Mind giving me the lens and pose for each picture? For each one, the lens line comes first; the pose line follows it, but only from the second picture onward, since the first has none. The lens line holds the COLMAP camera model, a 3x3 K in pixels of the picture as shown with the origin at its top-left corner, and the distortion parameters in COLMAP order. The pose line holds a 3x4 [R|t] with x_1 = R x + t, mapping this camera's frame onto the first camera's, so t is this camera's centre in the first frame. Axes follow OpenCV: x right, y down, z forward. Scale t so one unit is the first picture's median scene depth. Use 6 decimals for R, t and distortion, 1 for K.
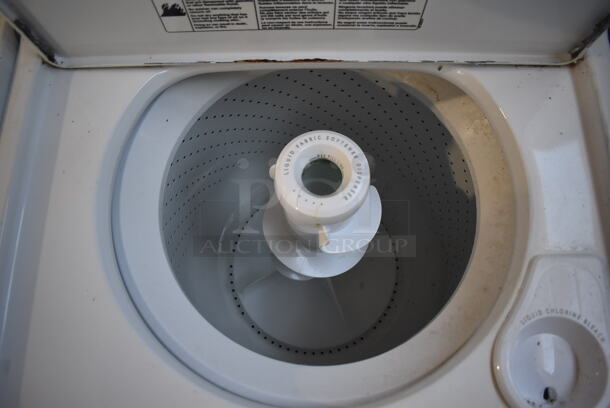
lens RADIAL K [[468.7, 0, 305.0], [0, 468.7, 204.0], [0, 0, 1]] dist [-0.096154, 0.008847]
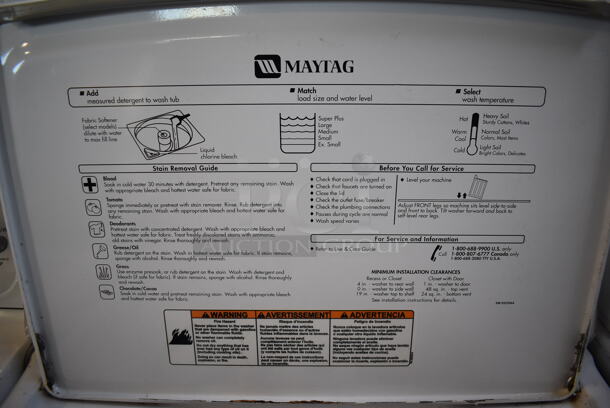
lens RADIAL K [[468.7, 0, 305.0], [0, 468.7, 204.0], [0, 0, 1]] dist [-0.096154, 0.008847]
pose [[0.999847, 0.013608, -0.010967, 0.013372], [-0.016689, 0.557098, -0.830279, 0.297824], [-0.005189, 0.830335, 0.557240, 0.112806]]
